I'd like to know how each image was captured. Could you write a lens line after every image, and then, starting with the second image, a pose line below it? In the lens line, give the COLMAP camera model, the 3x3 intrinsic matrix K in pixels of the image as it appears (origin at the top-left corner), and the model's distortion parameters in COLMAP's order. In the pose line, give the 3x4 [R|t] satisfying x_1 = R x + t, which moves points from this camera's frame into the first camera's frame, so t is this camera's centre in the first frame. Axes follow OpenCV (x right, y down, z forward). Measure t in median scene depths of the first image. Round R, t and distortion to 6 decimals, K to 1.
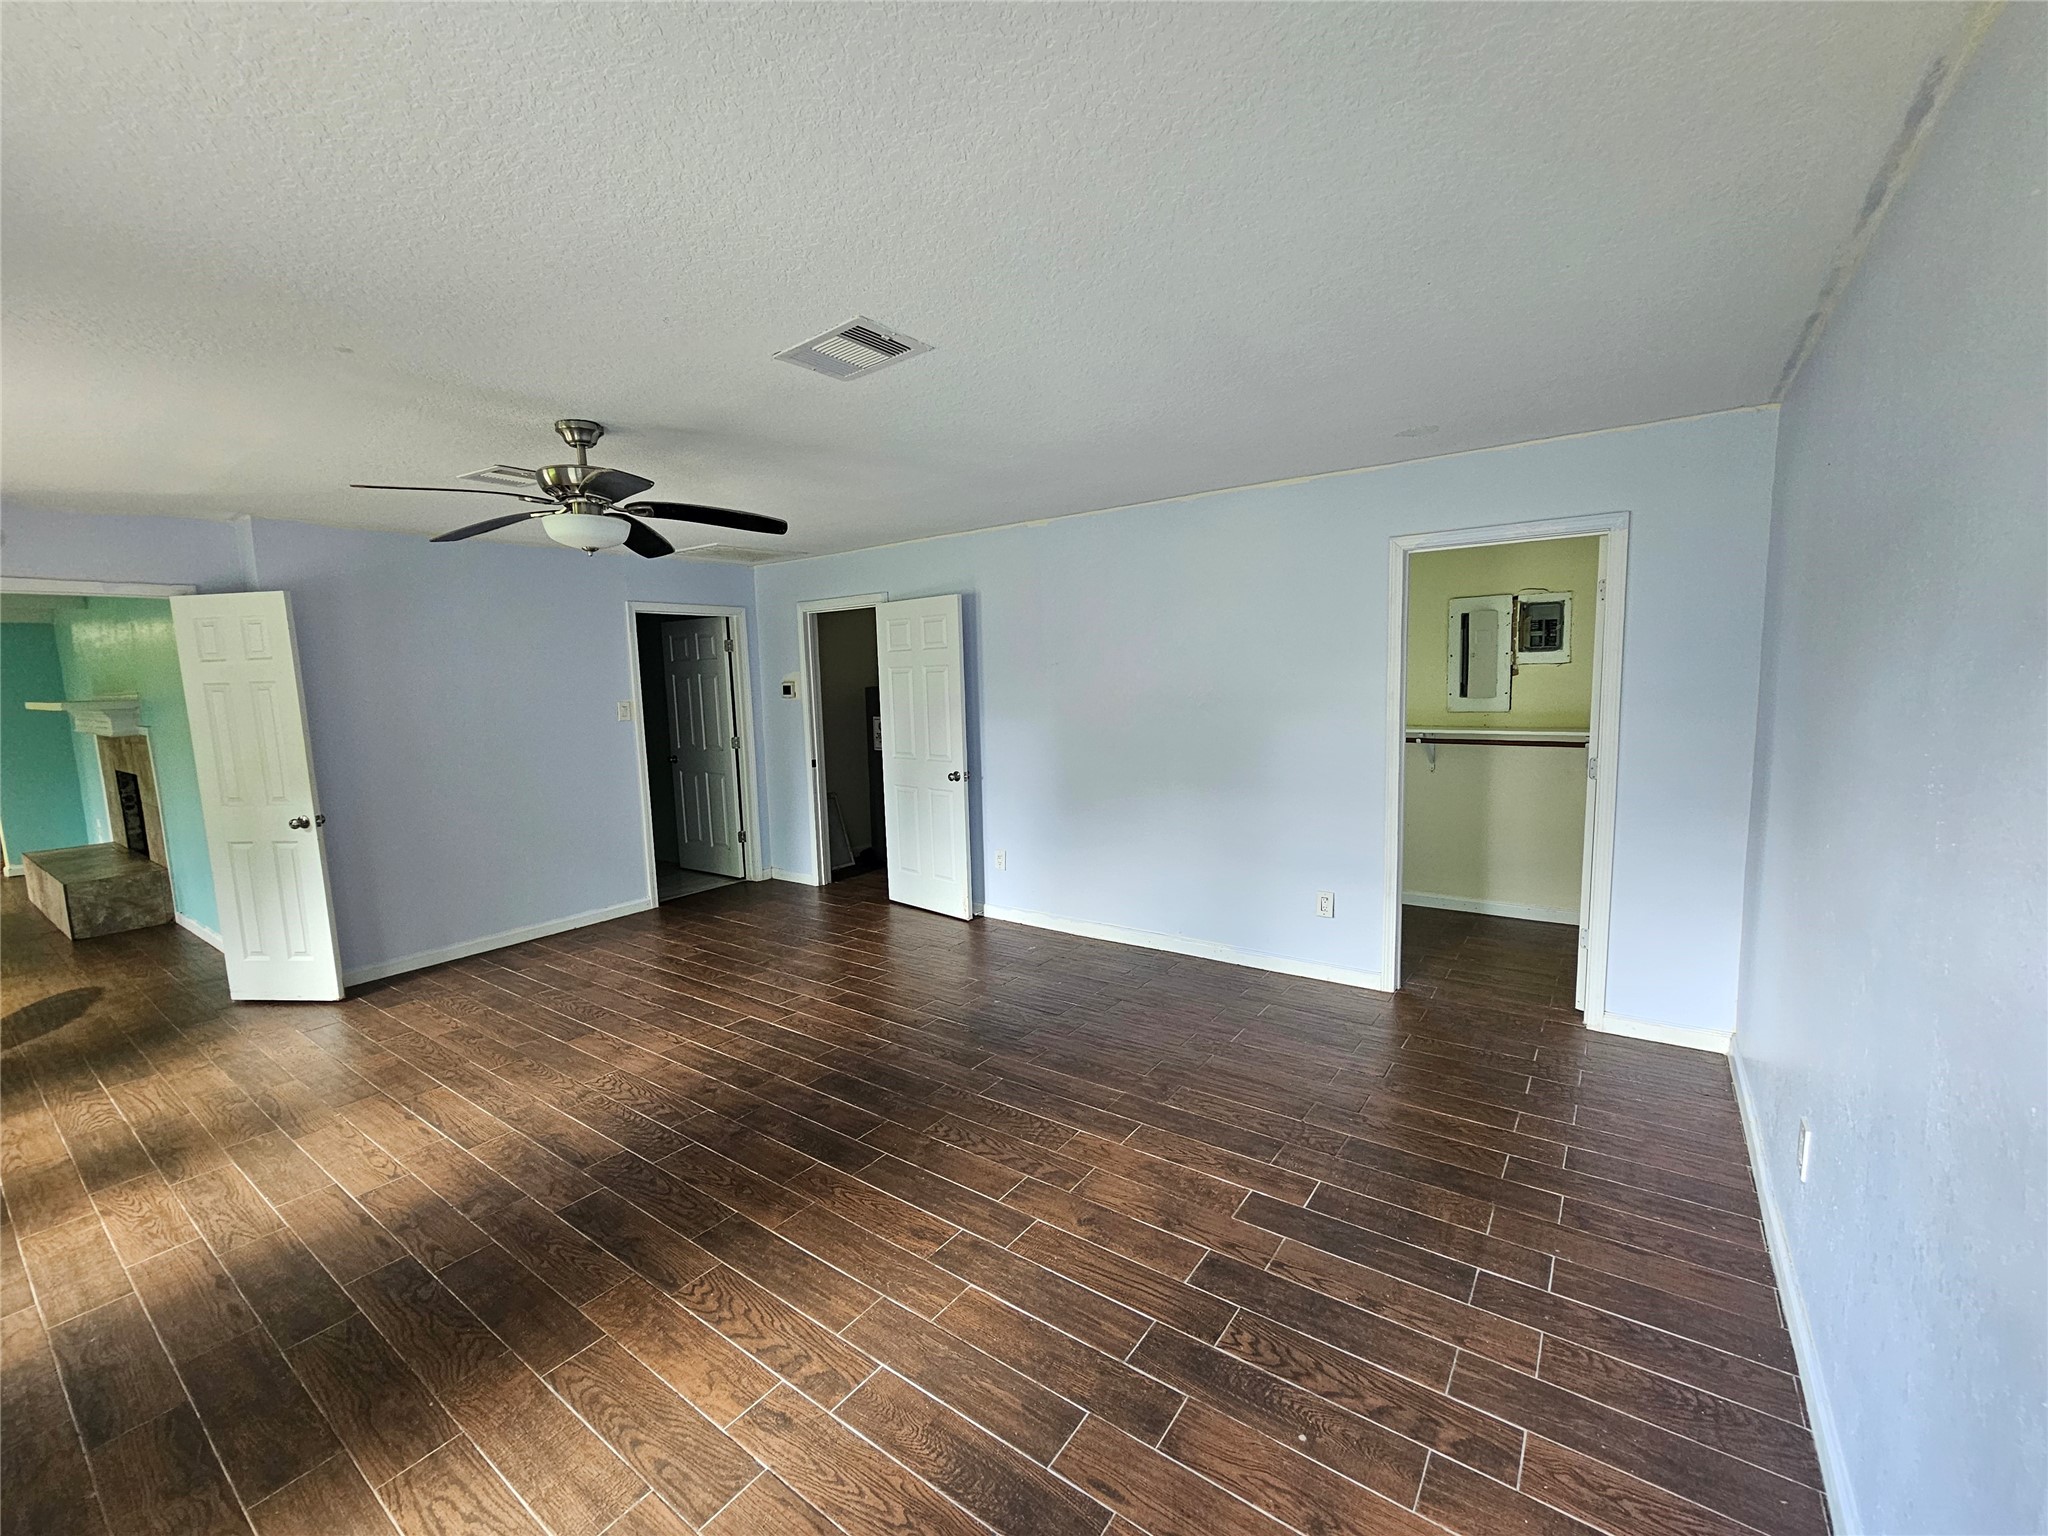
lens RADIAL K [[836.1, 0, 1033.4], [0, 836.1, 778.0], [0, 0, 1]] dist [-0.001427, 0.000809]
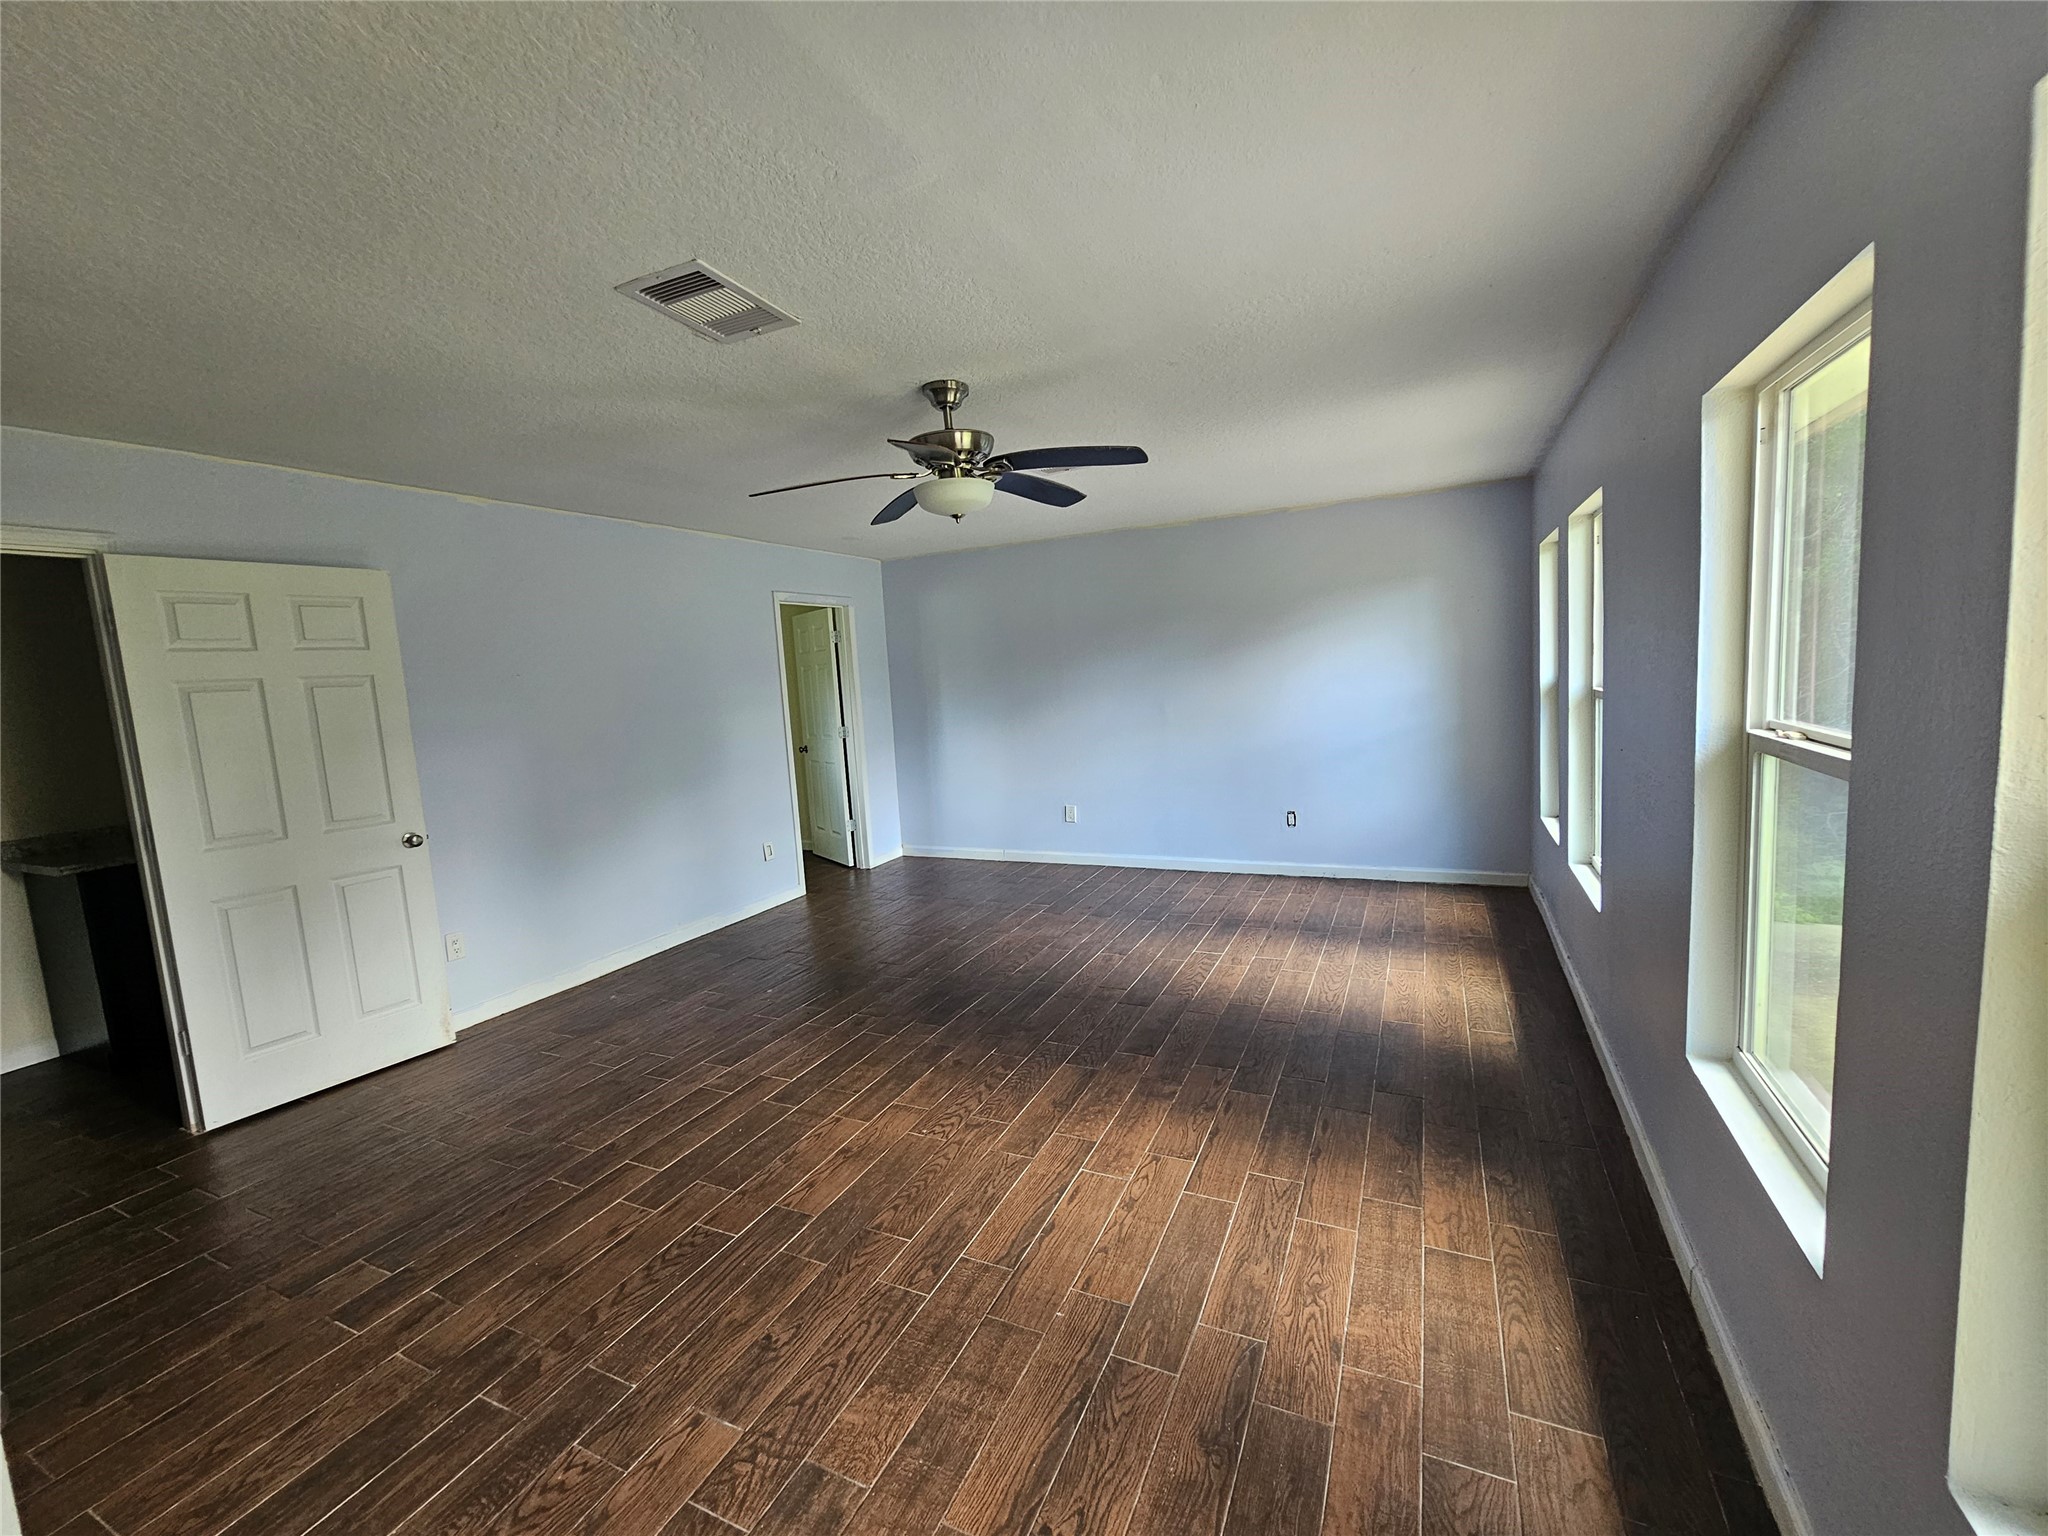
lens RADIAL K [[836.1, 0, 1032.4], [0, 836.1, 761.5], [0, 0, 1]] dist [-0.001427, 0.000809]
pose [[-0.175770, -0.068911, 0.982016, -1.424192], [0.181151, 0.978248, 0.101071, -0.068762], [-0.967620, 0.195659, -0.159463, 1.044311]]
